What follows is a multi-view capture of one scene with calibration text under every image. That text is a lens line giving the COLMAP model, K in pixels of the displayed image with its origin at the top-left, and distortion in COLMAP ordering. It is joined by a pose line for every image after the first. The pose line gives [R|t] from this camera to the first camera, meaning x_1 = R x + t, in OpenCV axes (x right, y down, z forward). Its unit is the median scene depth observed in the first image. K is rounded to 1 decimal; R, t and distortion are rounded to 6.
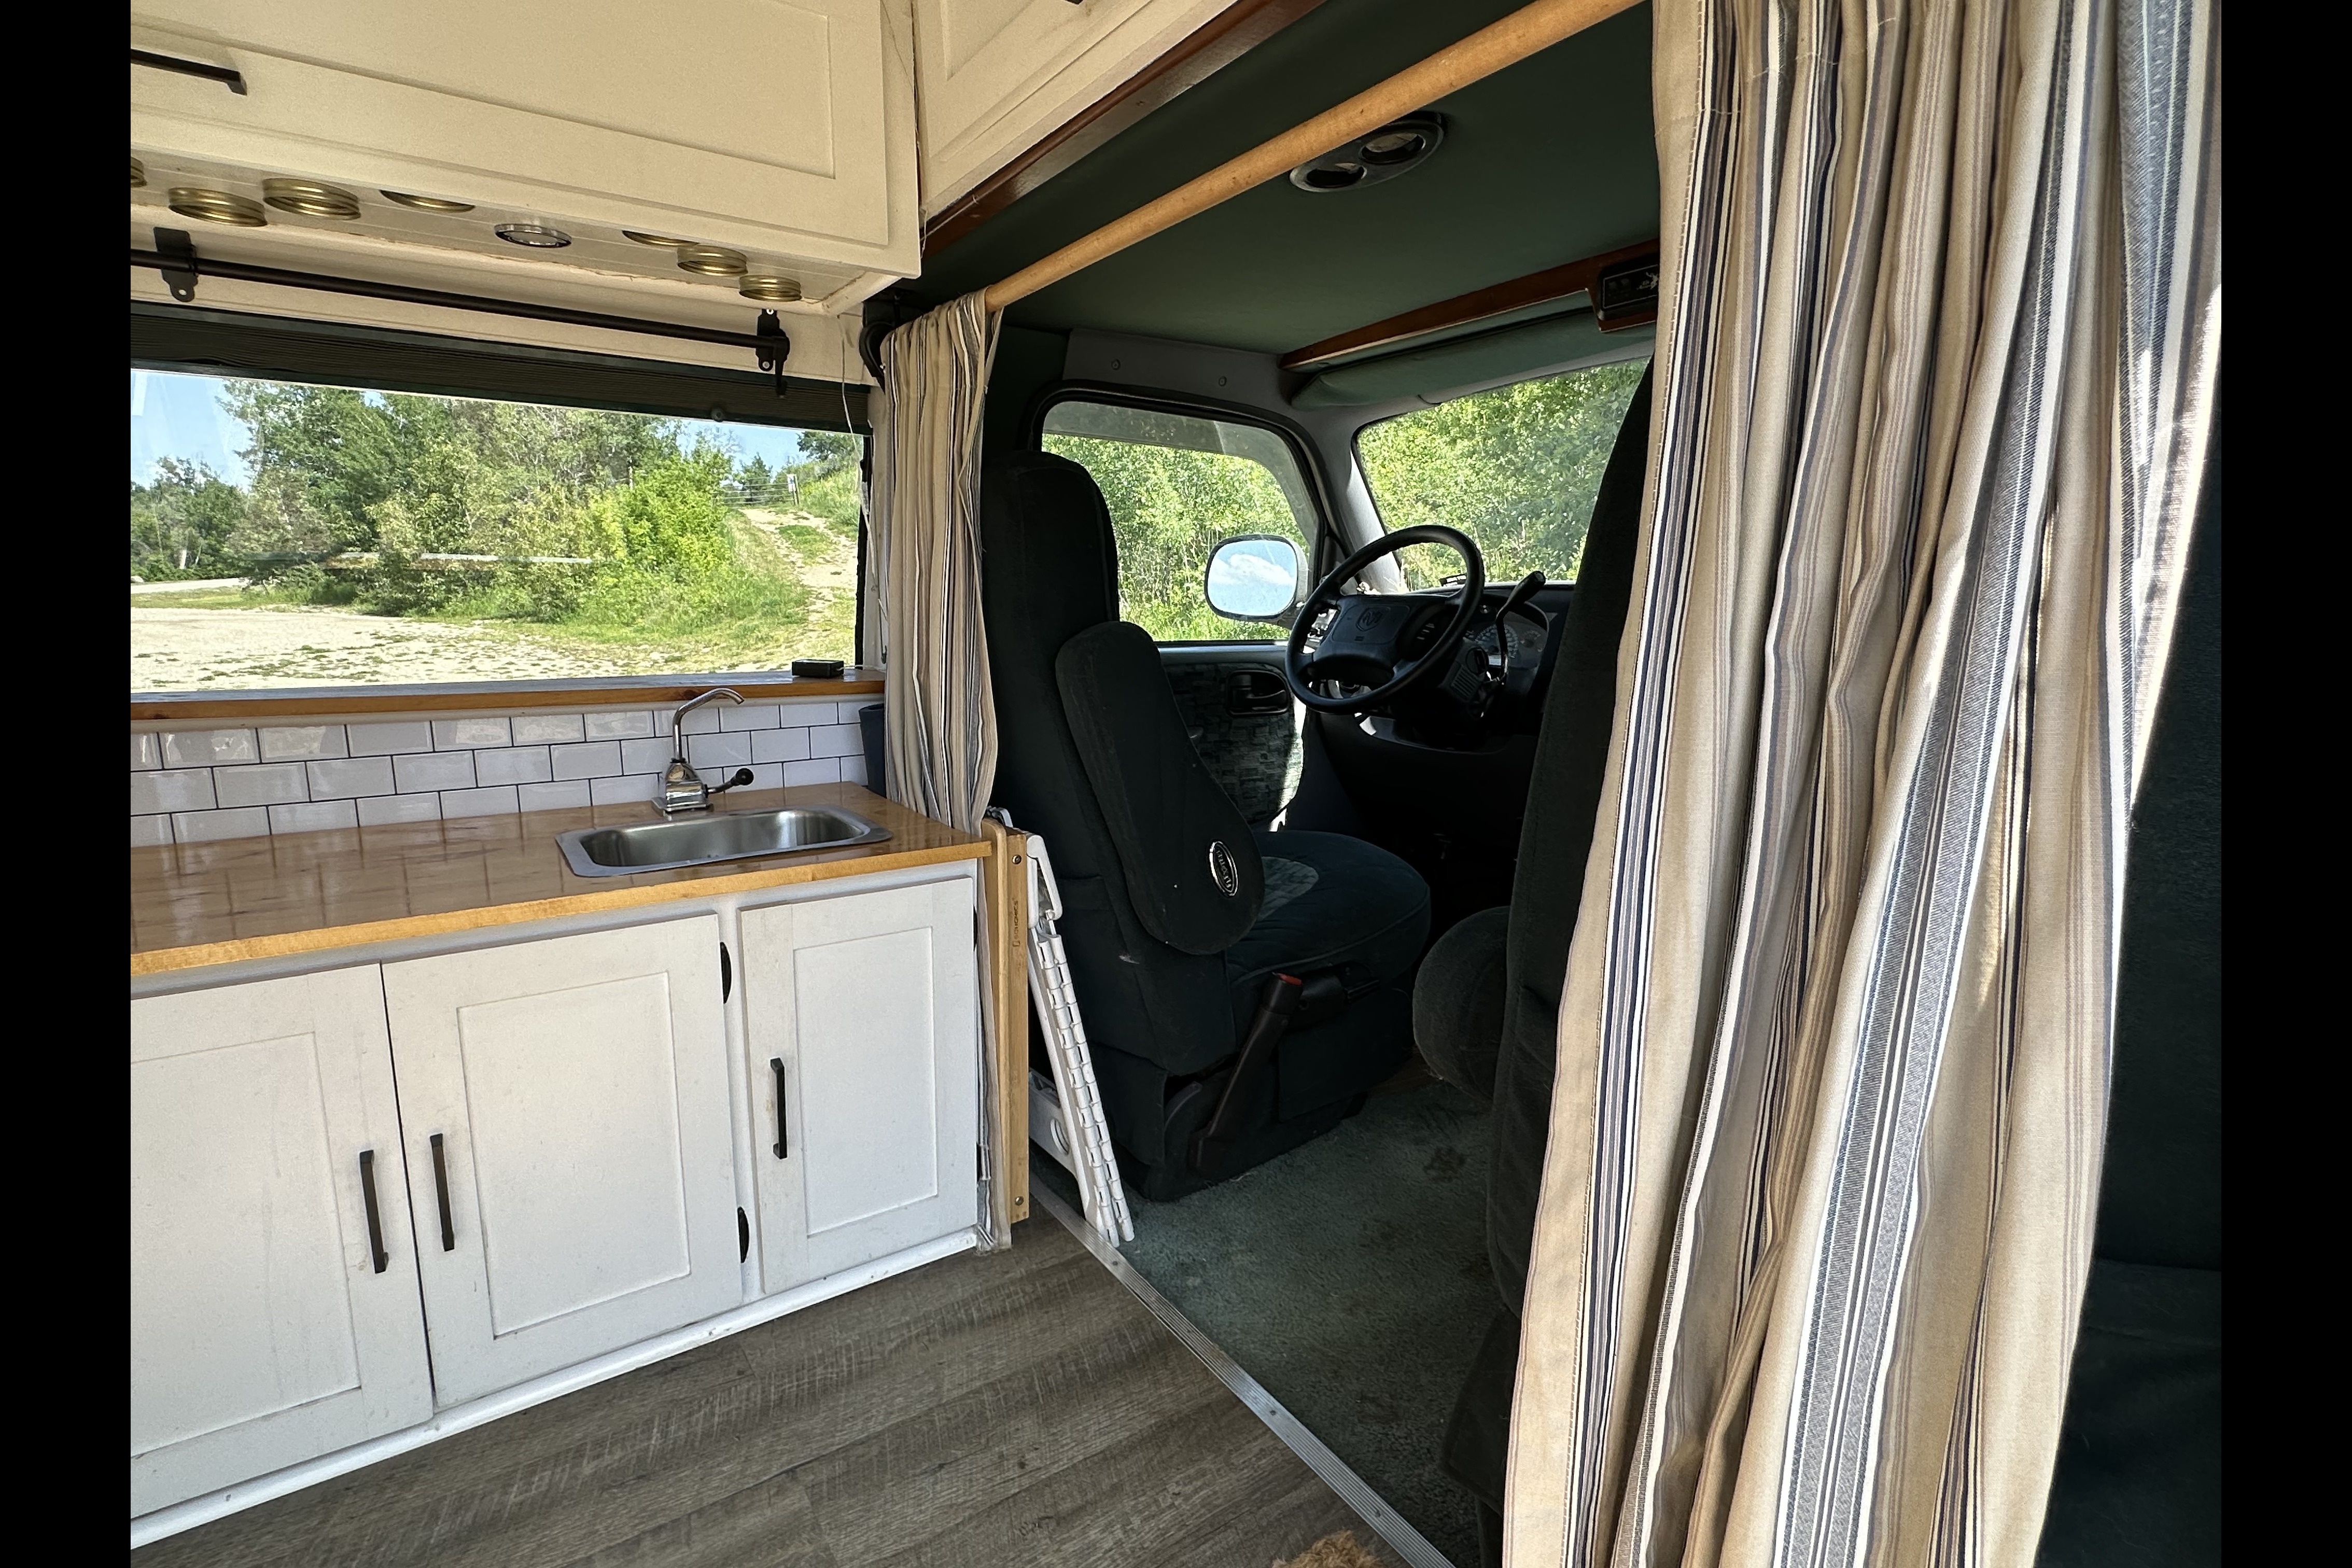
lens RADIAL K [[1095.2, 0, 1176.0], [0, 1095.2, 796.3], [0, 0, 1]] dist [-0.002028, -0.000536]
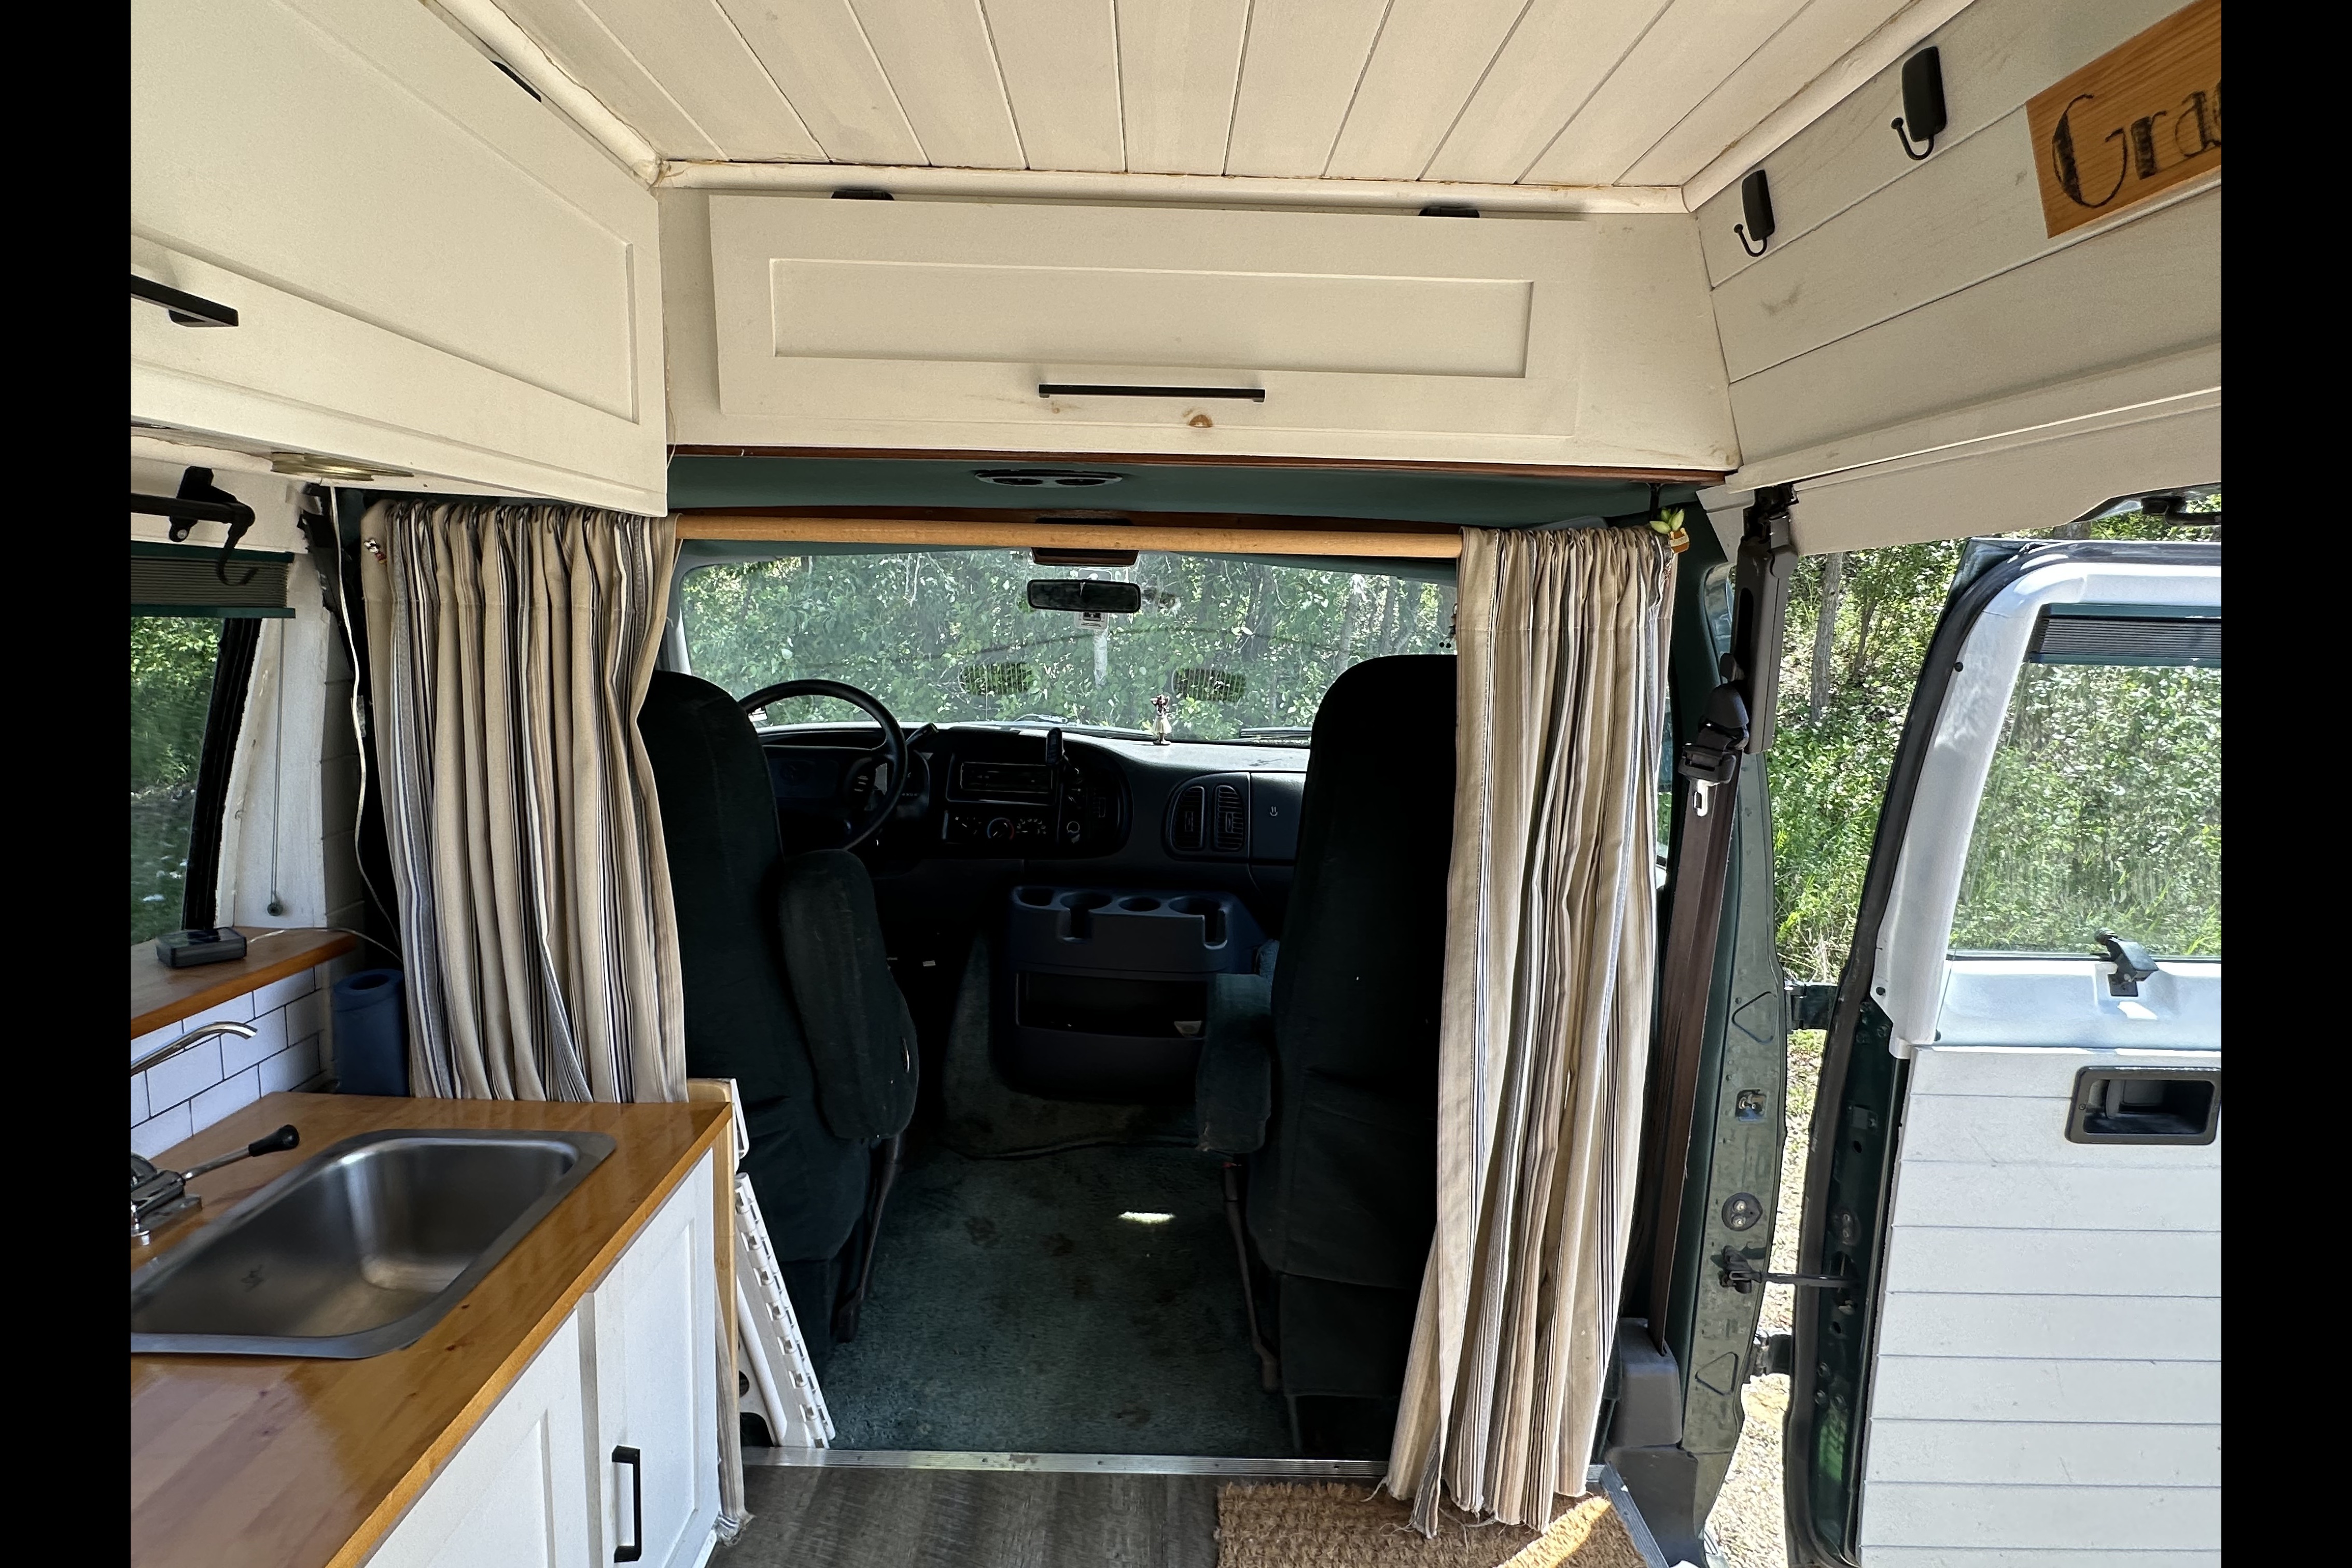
lens RADIAL K [[1095.2, 0, 1176.0], [0, 1095.2, 796.3], [0, 0, 1]] dist [-0.002028, -0.000536]
pose [[0.553081, -0.124927, 0.823708, -1.084458], [0.124024, 0.990023, 0.066875, -0.361281], [-0.823844, 0.065172, 0.563057, 0.232371]]
